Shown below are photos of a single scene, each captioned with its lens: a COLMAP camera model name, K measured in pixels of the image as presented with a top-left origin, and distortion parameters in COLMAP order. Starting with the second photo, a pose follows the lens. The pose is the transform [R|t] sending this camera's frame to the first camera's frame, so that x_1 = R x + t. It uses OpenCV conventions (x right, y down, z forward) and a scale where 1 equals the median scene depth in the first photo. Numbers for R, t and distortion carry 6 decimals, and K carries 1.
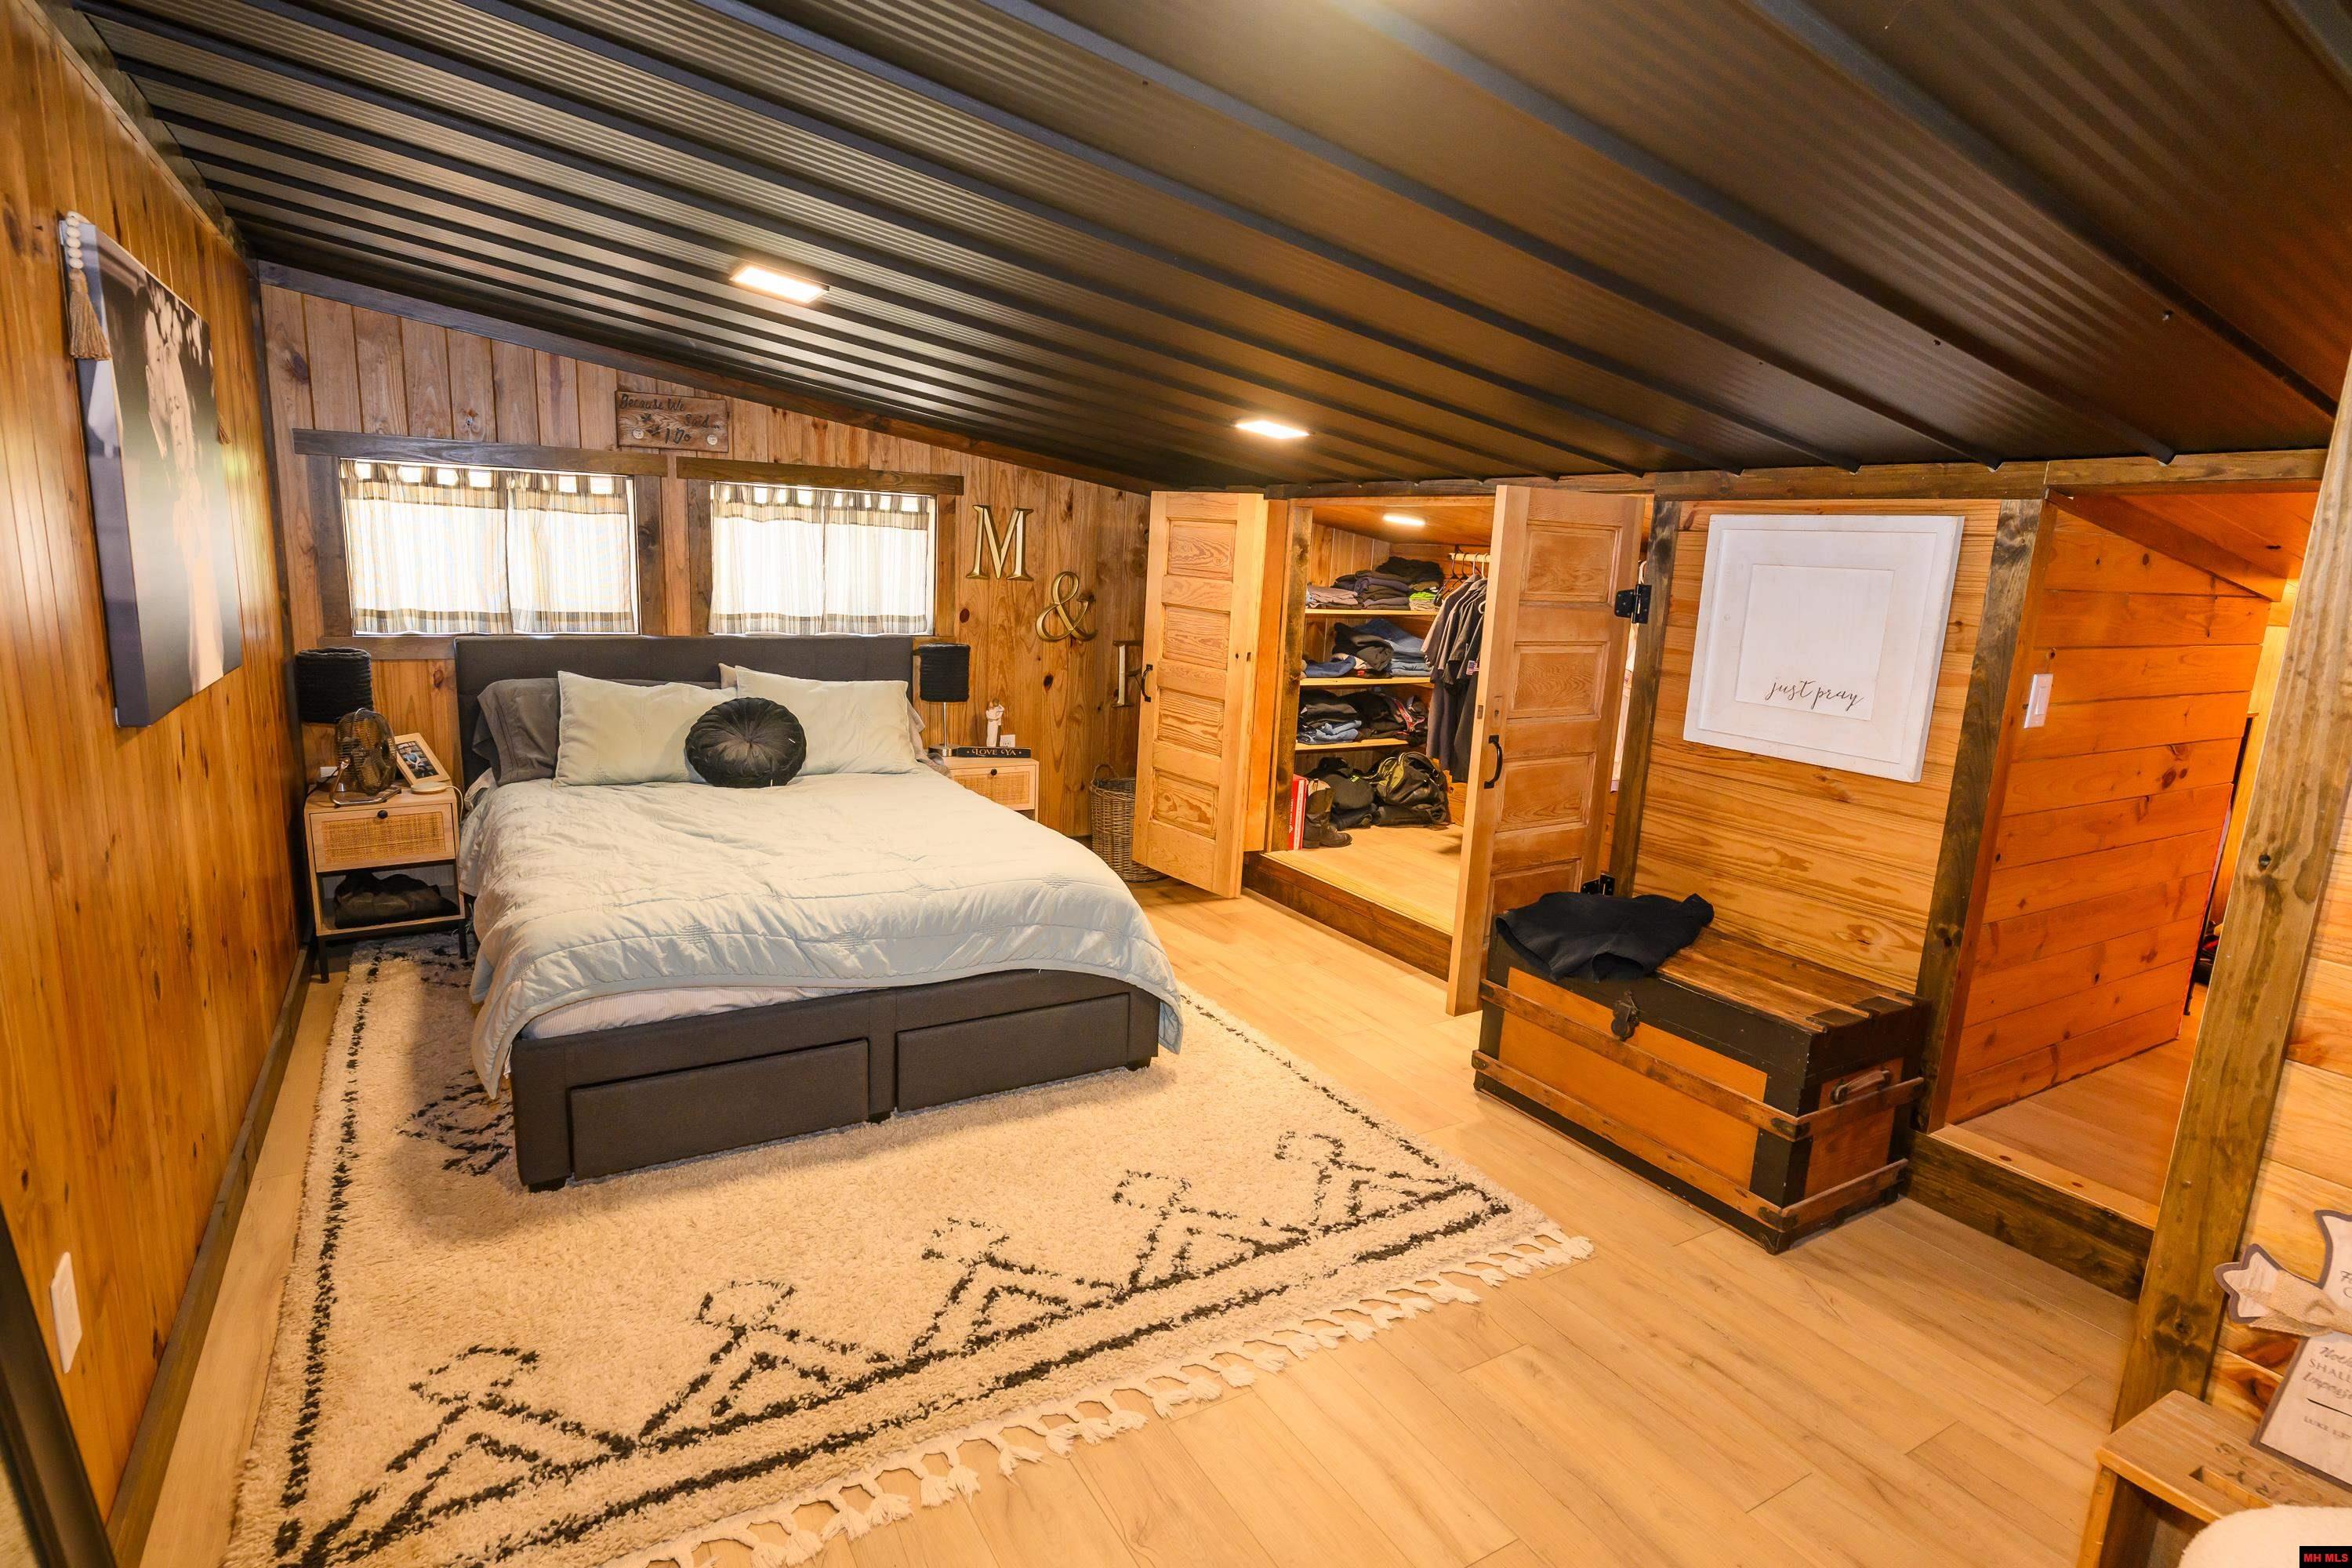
lens RADIAL K [[1183.1, 0, 1156.8], [0, 1183.1, 776.5], [0, 0, 1]] dist [0.001267, 0.000527]
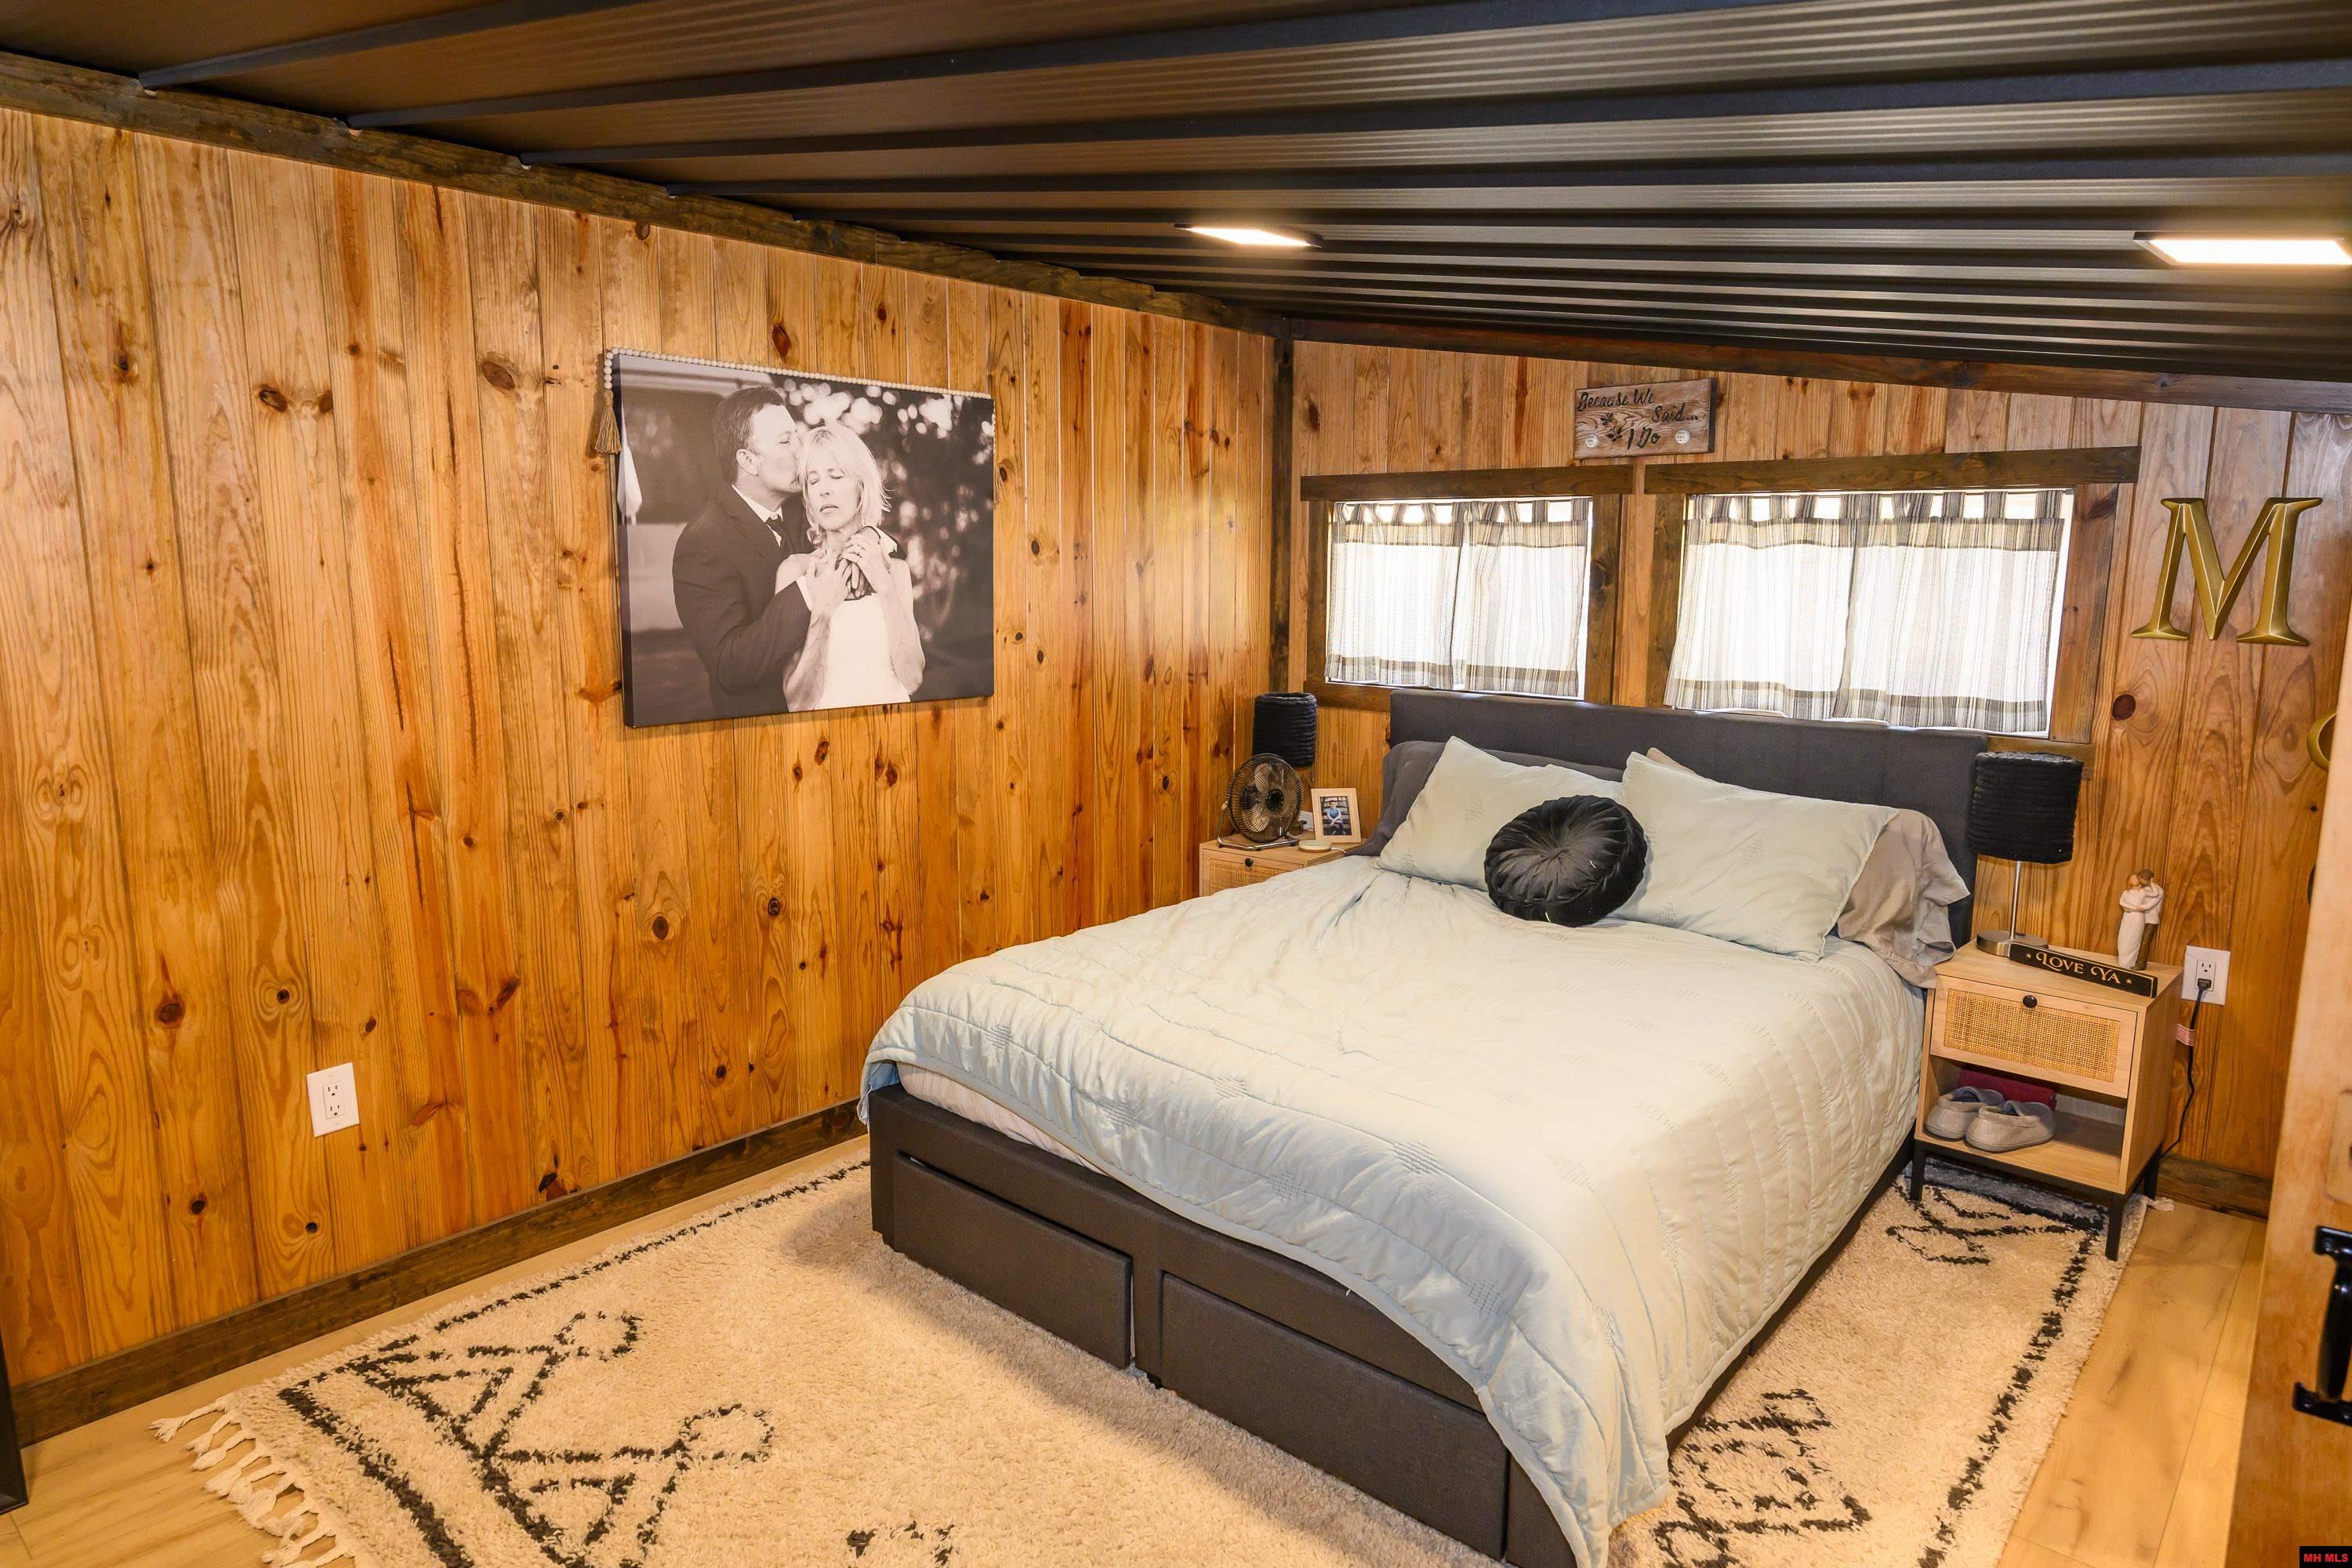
lens RADIAL K [[1419.8, 0, 1167.9], [0, 1419.8, 785.7], [0, 0, 1]] dist [-0.003549, -0.001797]
pose [[0.315237, 0.114793, -0.942045, 0.407275], [-0.173134, 0.982955, 0.061842, -0.088273], [0.933086, 0.143605, 0.329738, 0.525190]]
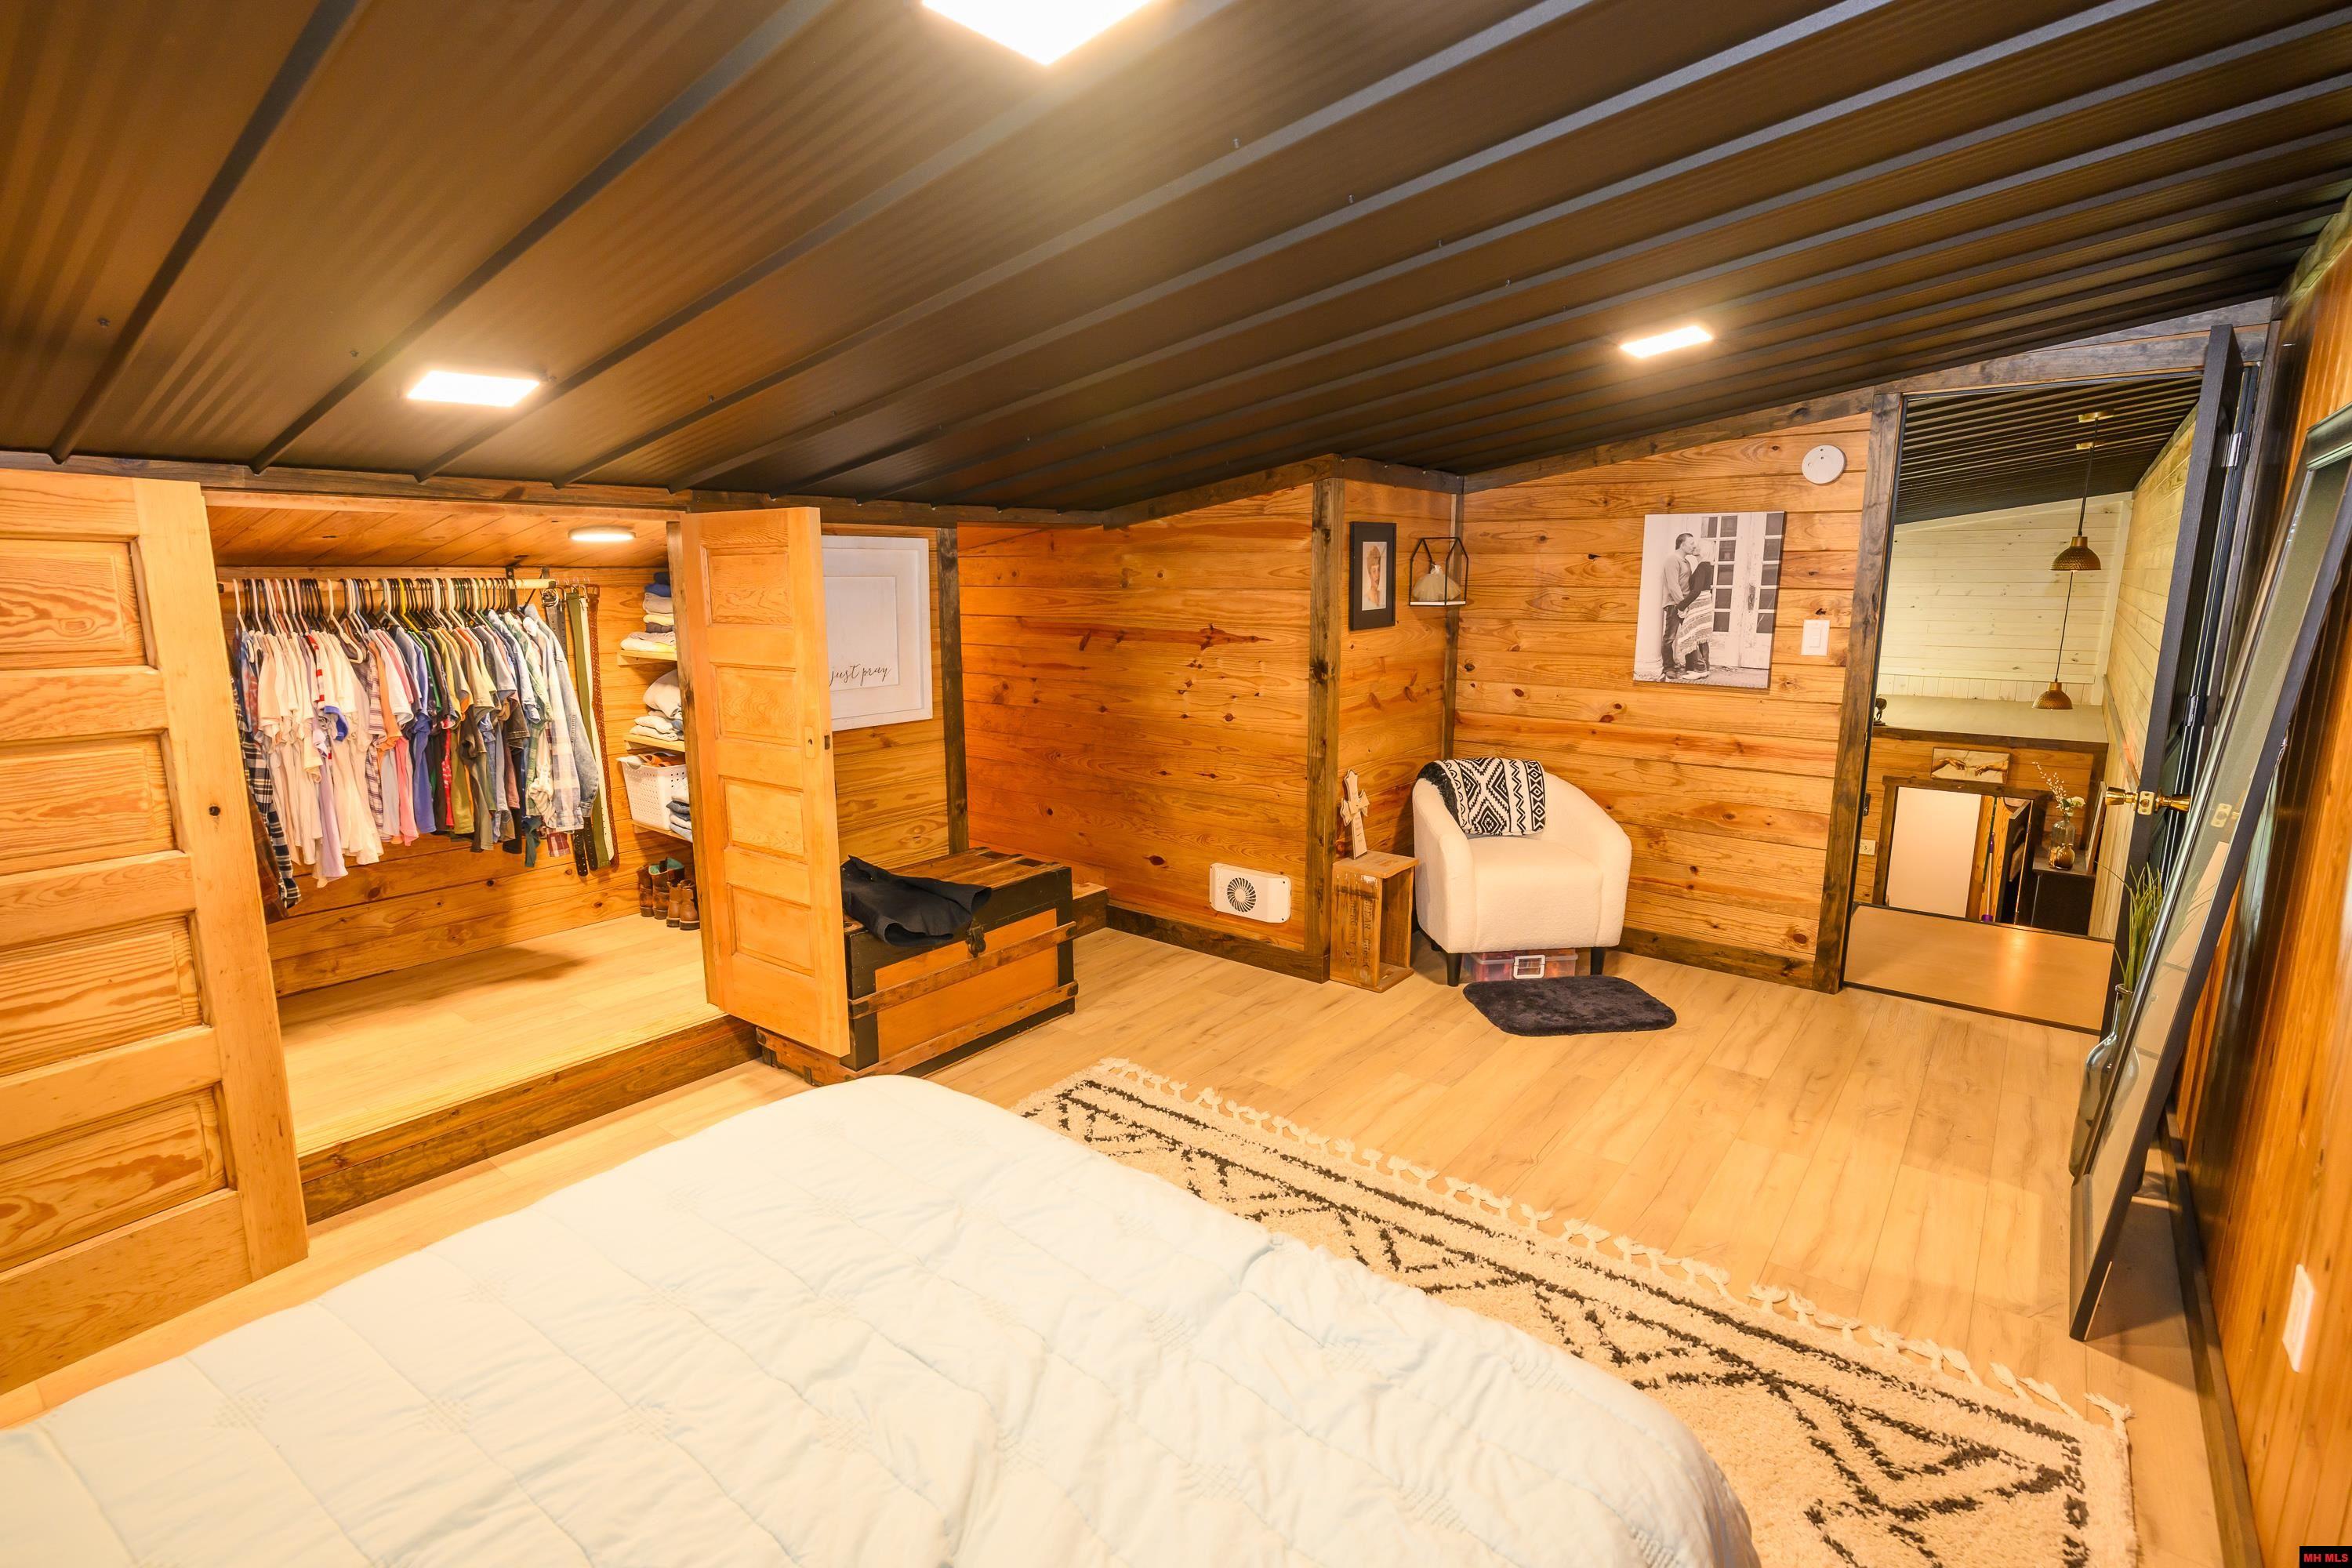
lens RADIAL K [[1113.3, 0, 1168.8], [0, 1113.3, 778.9], [0, 0, 1]] dist [-0.003332, 0.003413]
pose [[-0.353637, -0.210721, 0.911338, -0.546646], [0.174651, 0.942285, 0.285649, -0.196190], [-0.918933, 0.260182, -0.296424, 0.843830]]
